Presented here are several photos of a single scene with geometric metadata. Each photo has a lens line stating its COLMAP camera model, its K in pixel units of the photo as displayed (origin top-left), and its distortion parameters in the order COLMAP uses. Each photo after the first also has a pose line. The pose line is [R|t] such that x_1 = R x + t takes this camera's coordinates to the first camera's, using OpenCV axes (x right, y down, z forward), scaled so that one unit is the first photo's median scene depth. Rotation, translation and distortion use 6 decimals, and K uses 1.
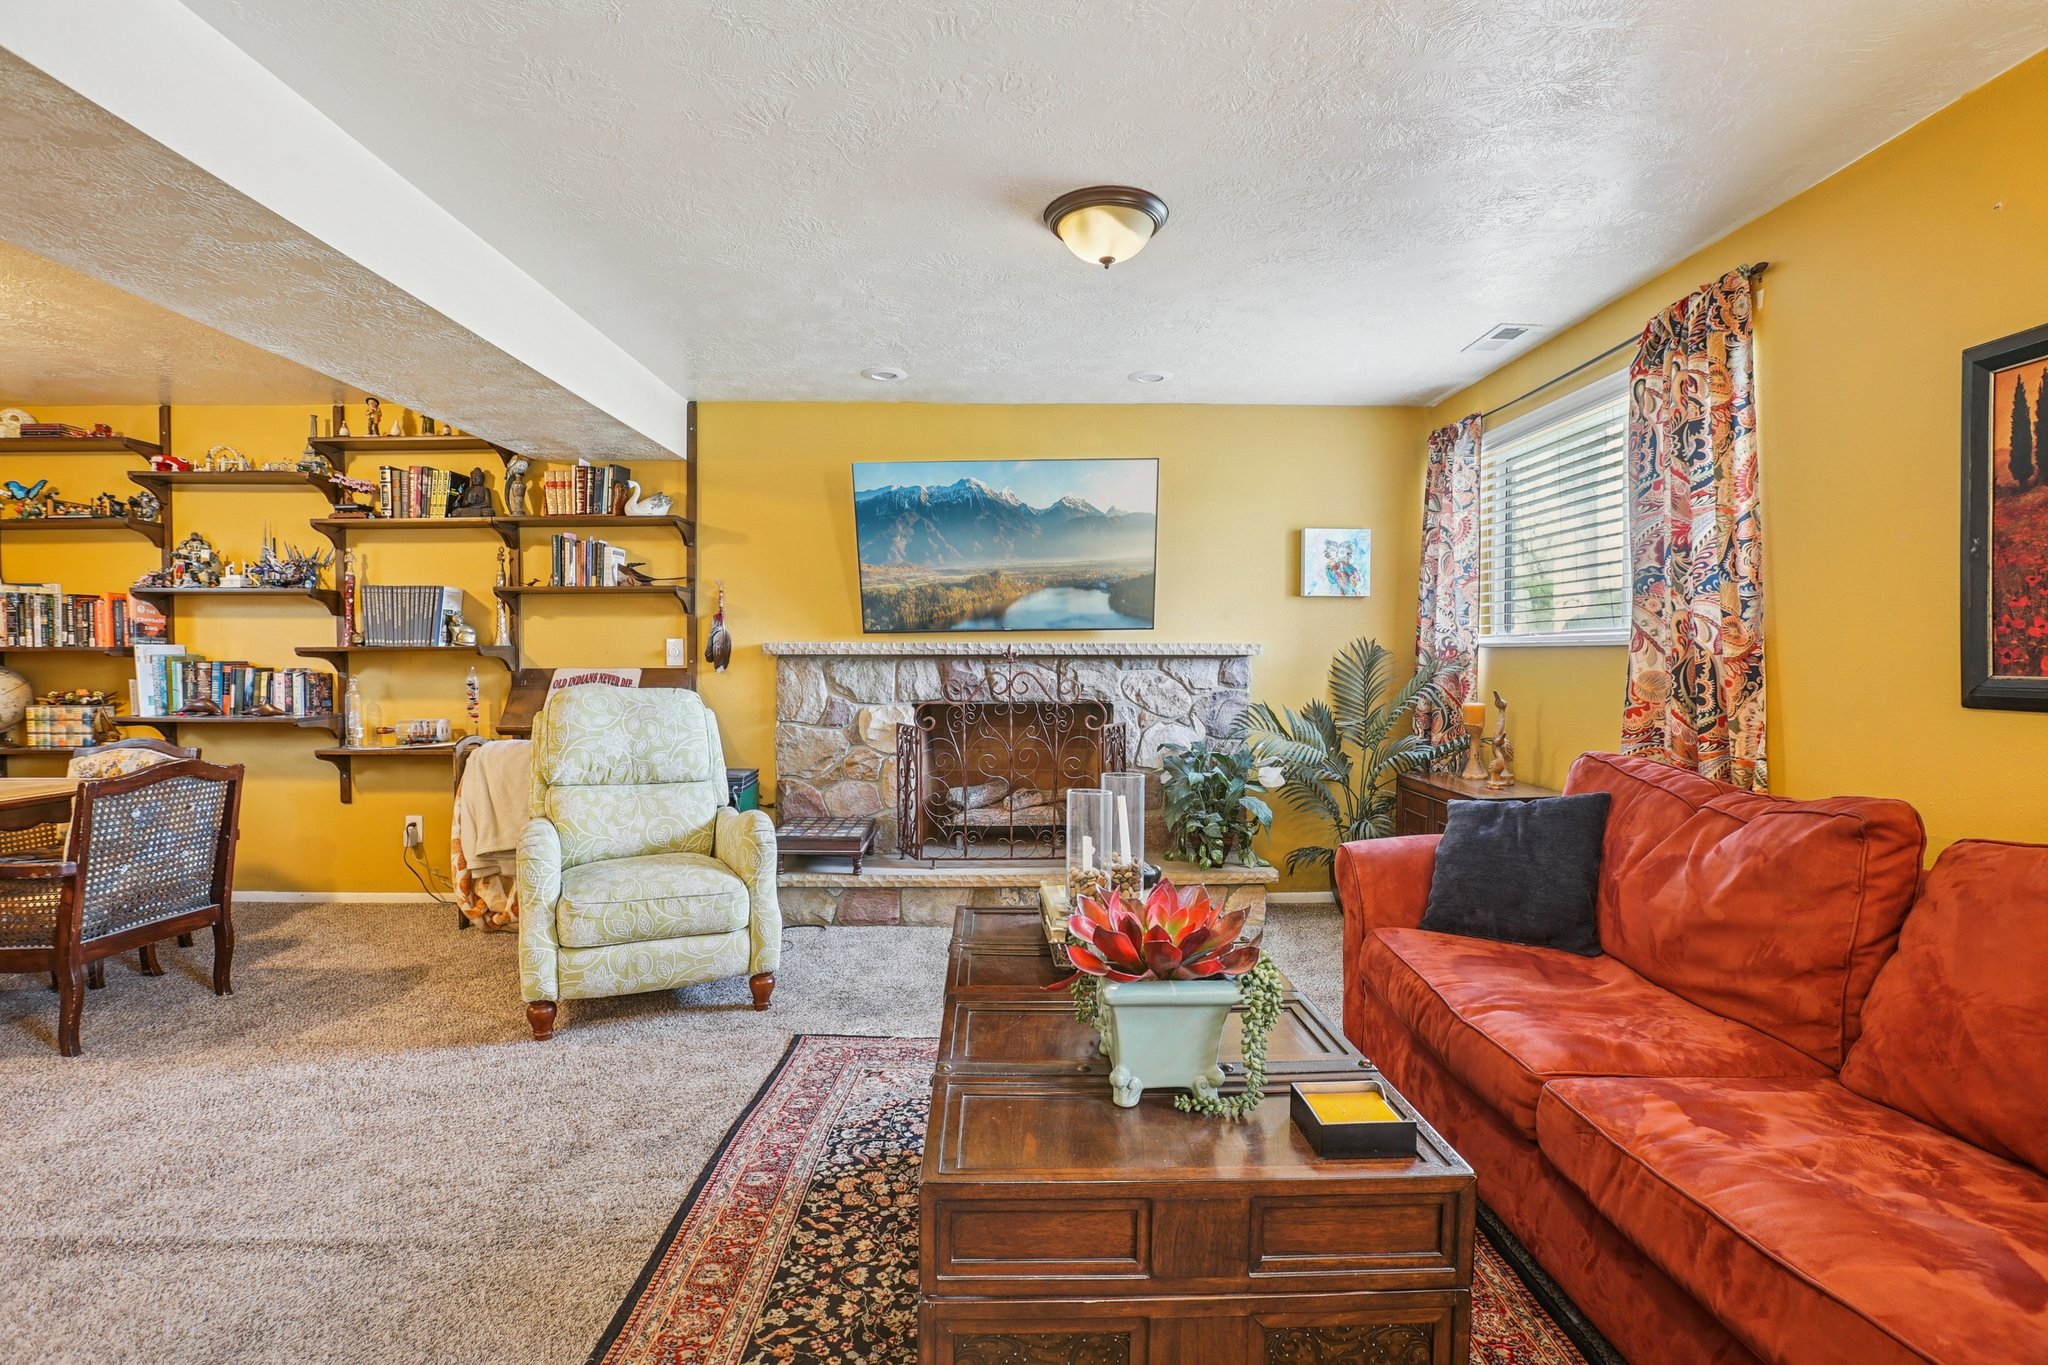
lens RADIAL K [[947.1, 0, 1017.9], [0, 947.1, 679.4], [0, 0, 1]] dist [-0.038024, 0.010674]
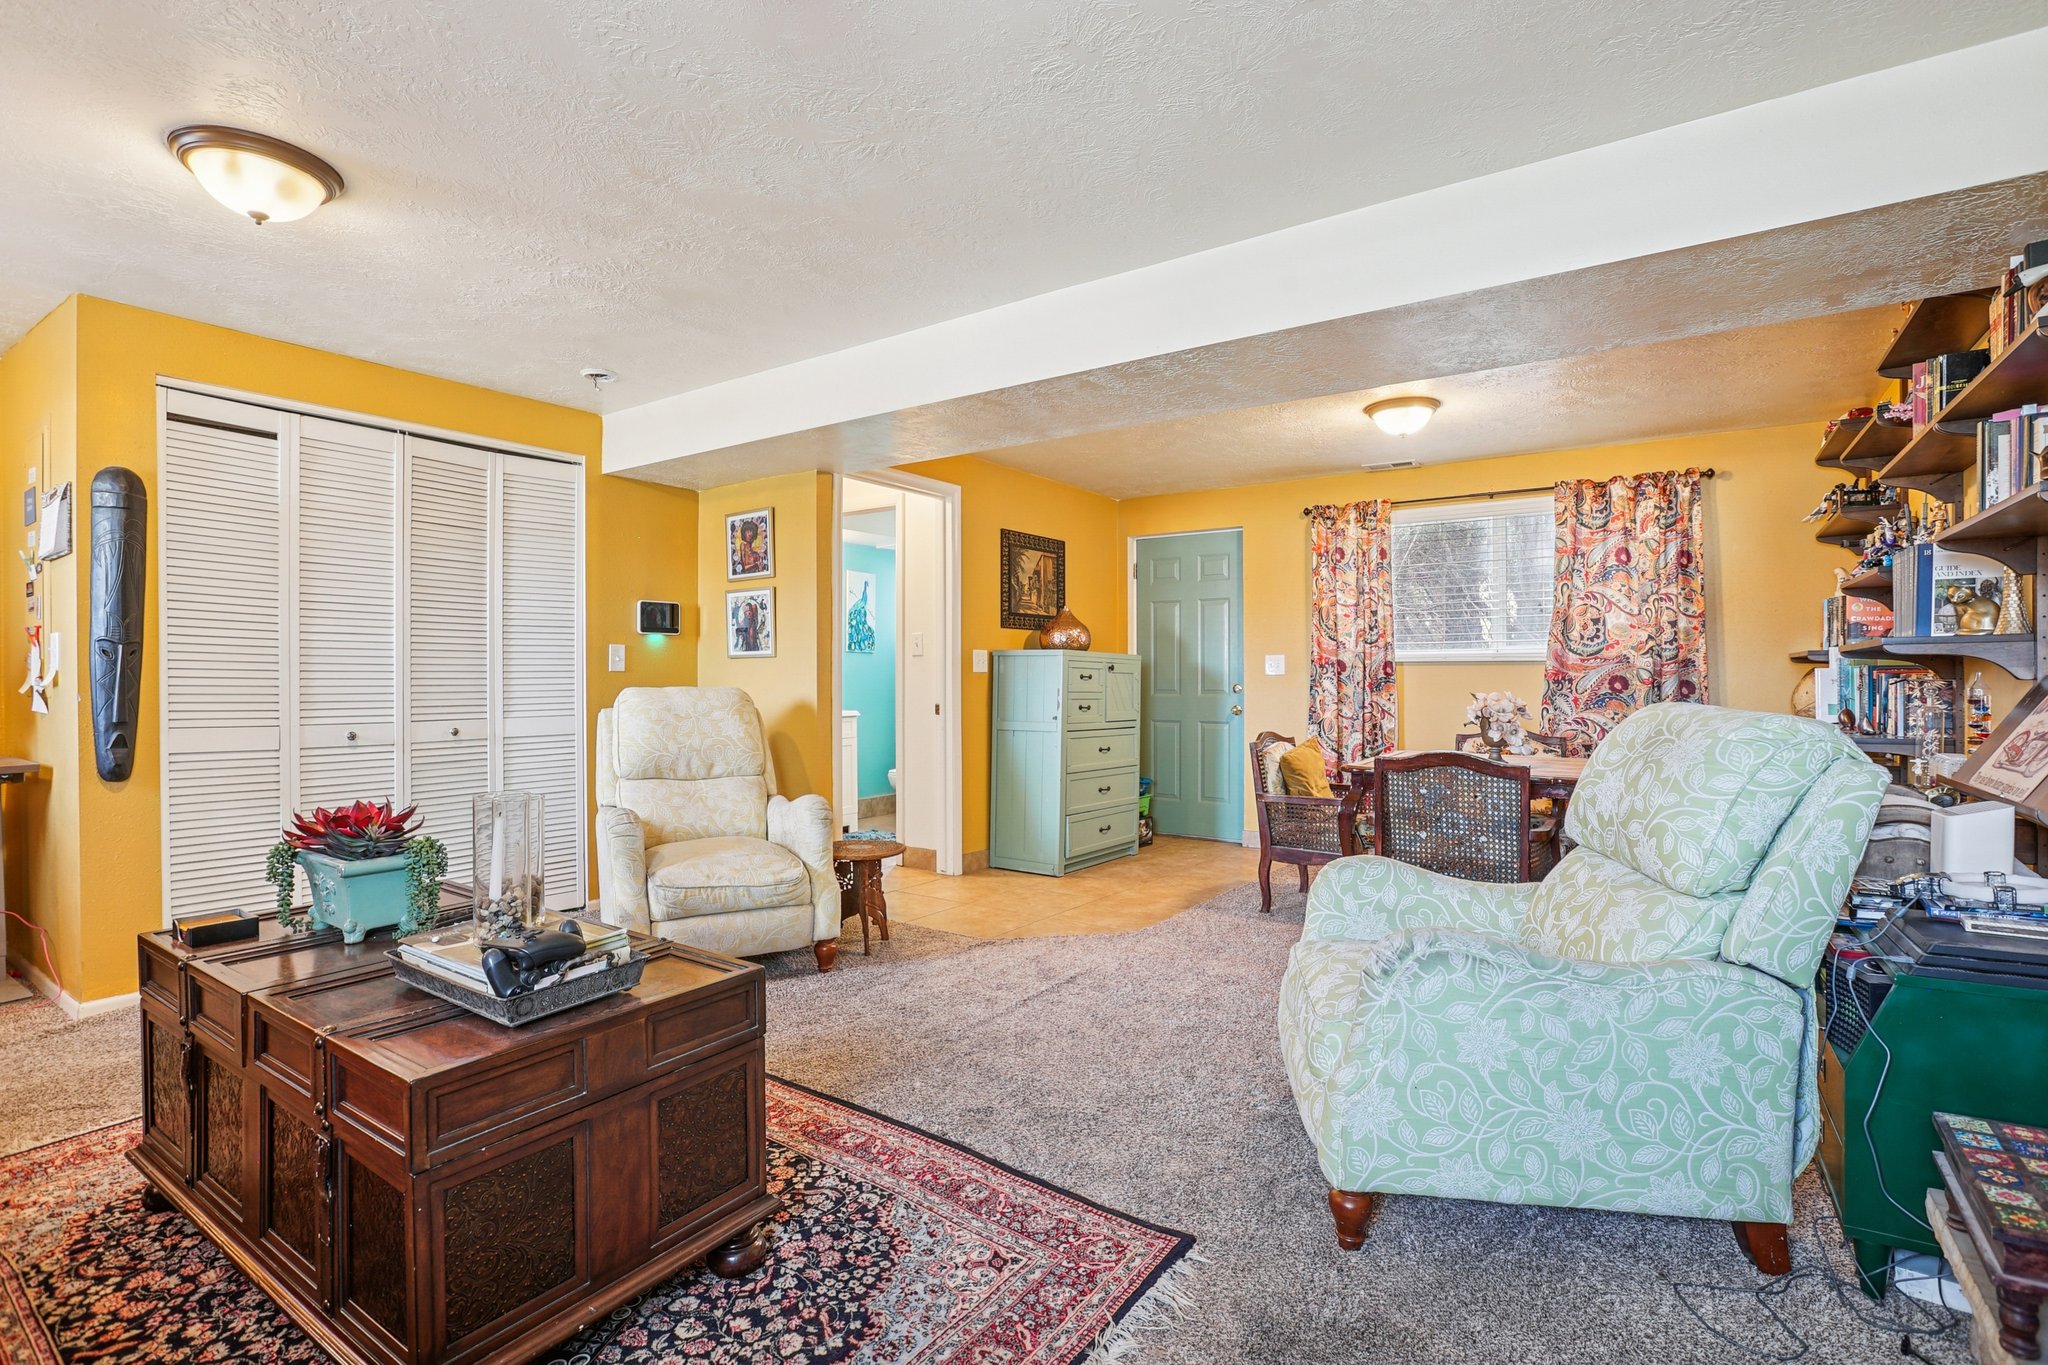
lens RADIAL K [[947.1, 0, 1025.1], [0, 947.1, 678.0], [0, 0, 1]] dist [-0.038024, 0.010674]
pose [[-0.569459, 0.005999, -0.821998, 0.239729], [-0.015507, 0.999717, 0.018039, -0.011592], [0.821873, 0.023020, -0.569205, 0.847023]]
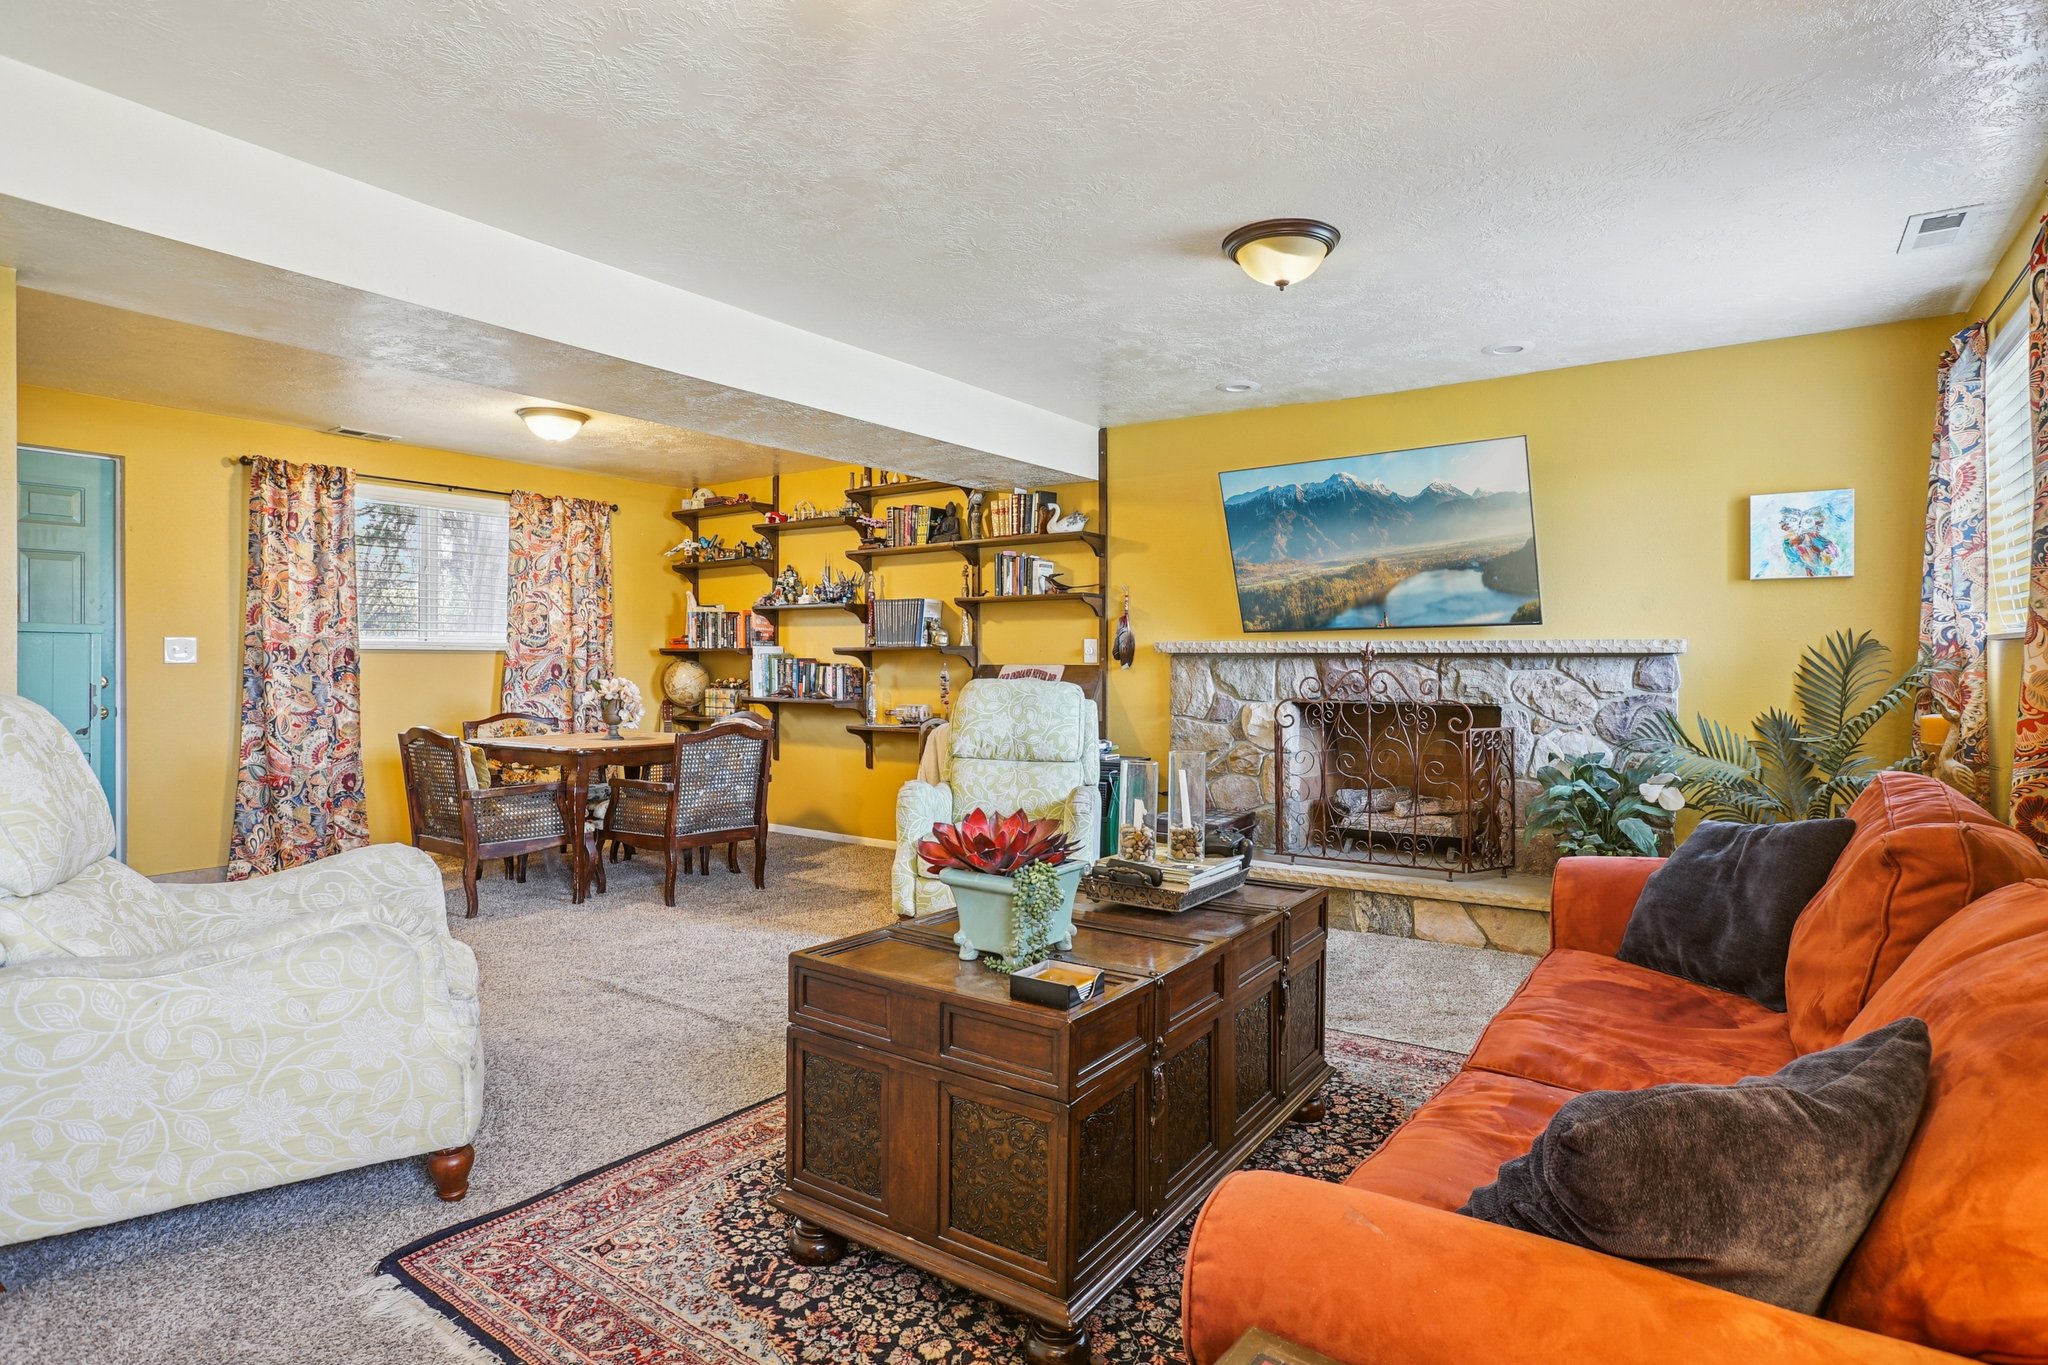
lens RADIAL K [[1062.0, 0, 1033.9], [0, 1062.0, 661.1], [0, 0, 1]] dist [-0.037563, 0.006348]
pose [[0.815473, 0.002407, -0.578790, 0.333999], [-0.015166, 0.999737, -0.017210, 0.006459], [0.578596, 0.022813, 0.815295, -0.080001]]
